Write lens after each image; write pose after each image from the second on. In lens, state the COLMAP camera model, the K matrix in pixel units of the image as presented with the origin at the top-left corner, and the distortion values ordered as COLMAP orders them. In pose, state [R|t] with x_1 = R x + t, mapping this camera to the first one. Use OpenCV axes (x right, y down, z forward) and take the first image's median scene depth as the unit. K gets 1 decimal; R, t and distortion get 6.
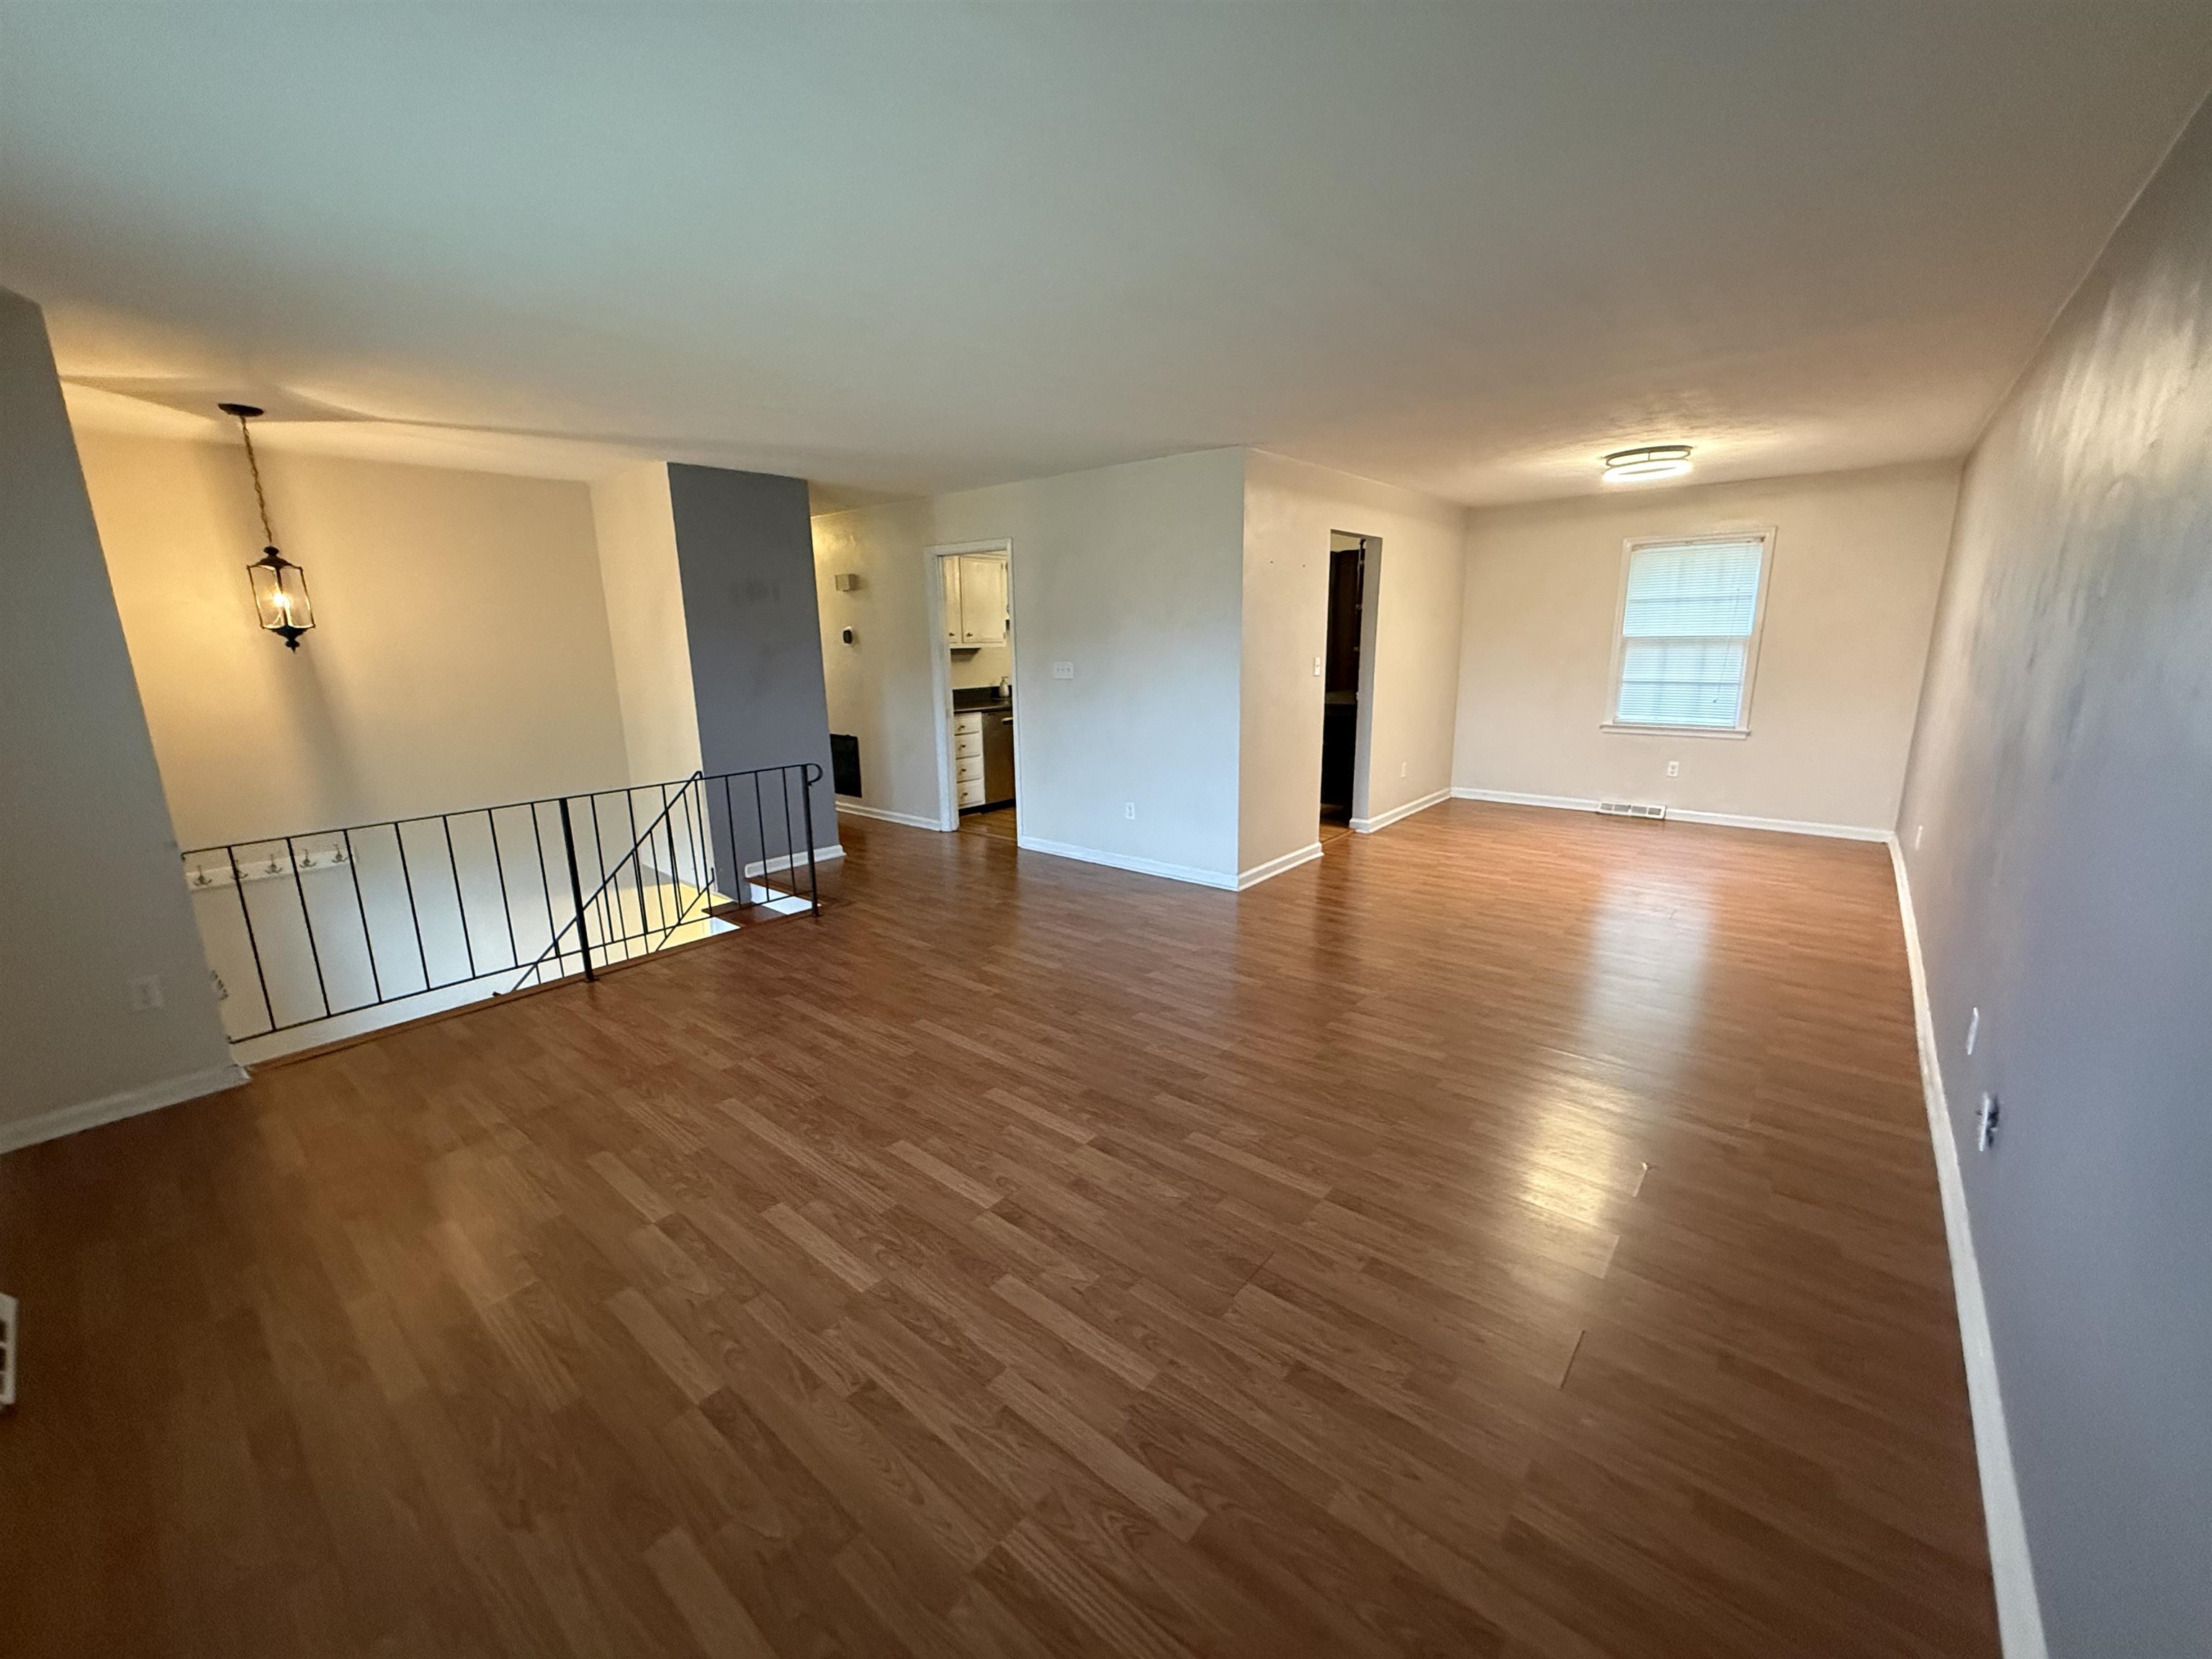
lens RADIAL K [[871.1, 0, 1115.5], [0, 871.1, 860.0], [0, 0, 1]] dist [0.001210, 0.000323]
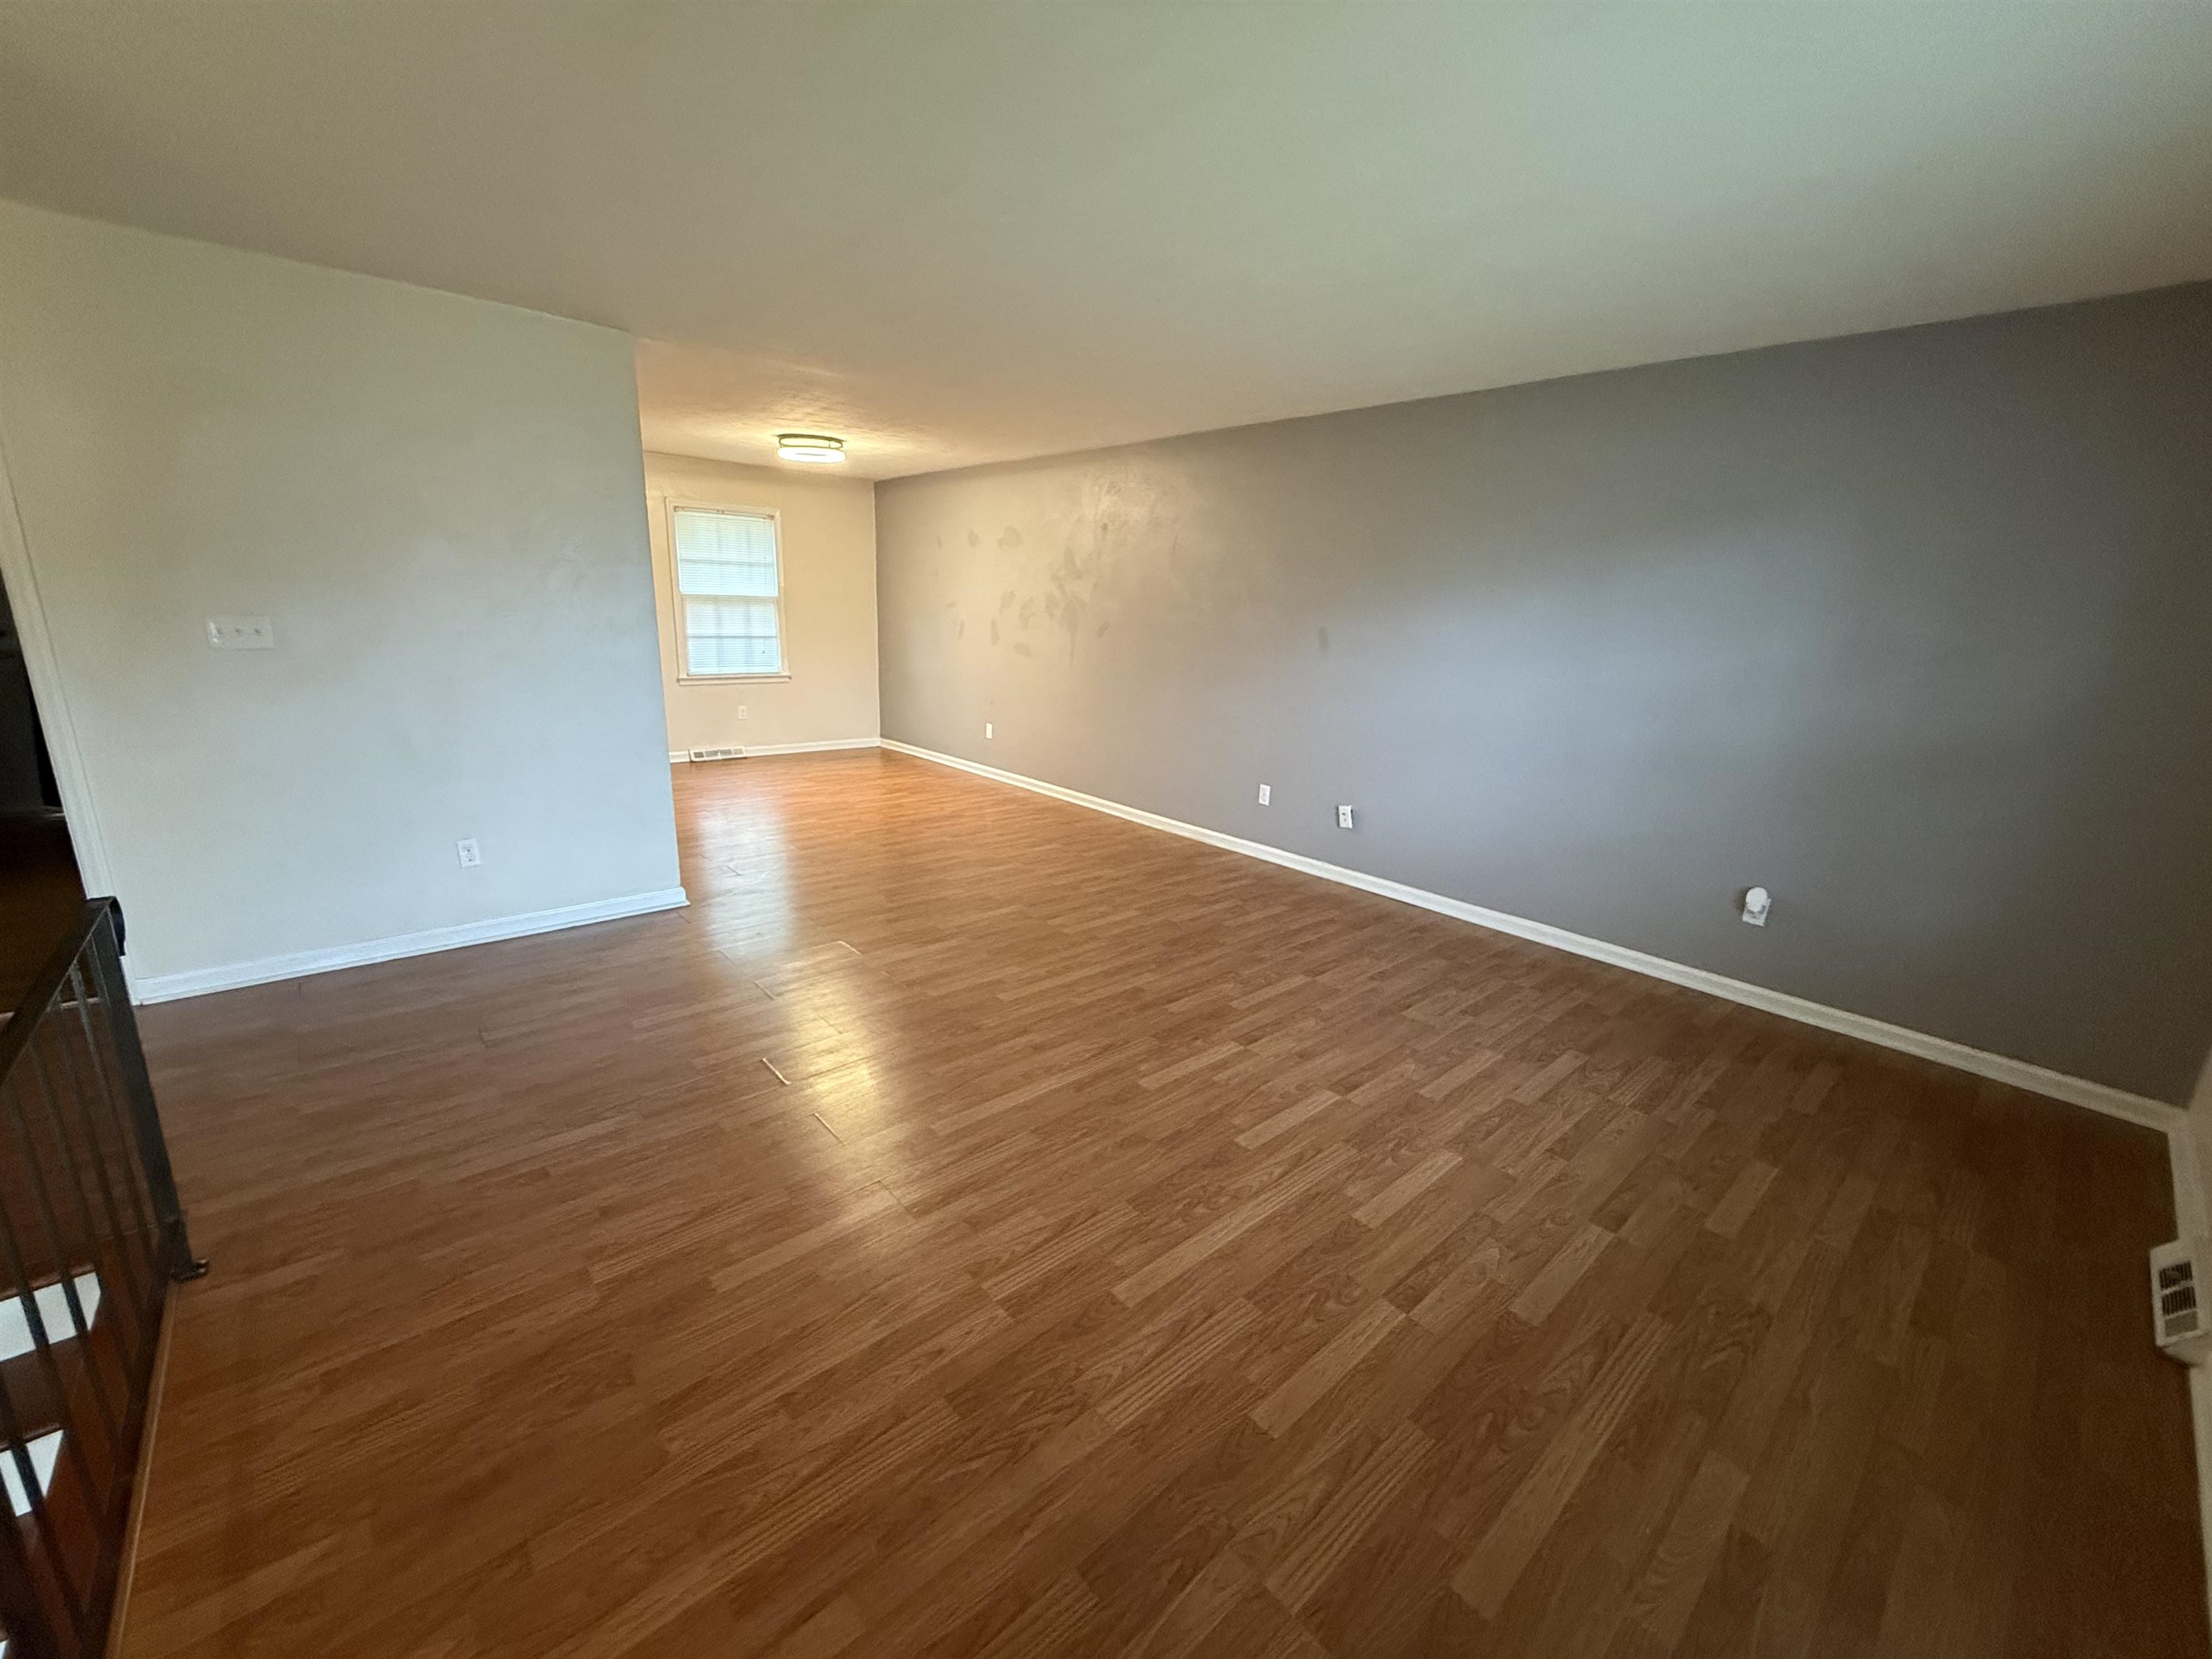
lens RADIAL K [[884.6, 0, 1102.3], [0, 884.6, 819.9], [0, 0, 1]] dist [-0.001777, -0.000315]
pose [[0.154414, -0.216569, 0.963978, -0.689198], [0.212120, 0.960195, 0.181741, -0.128707], [-0.964967, 0.176415, 0.194206, 0.560692]]
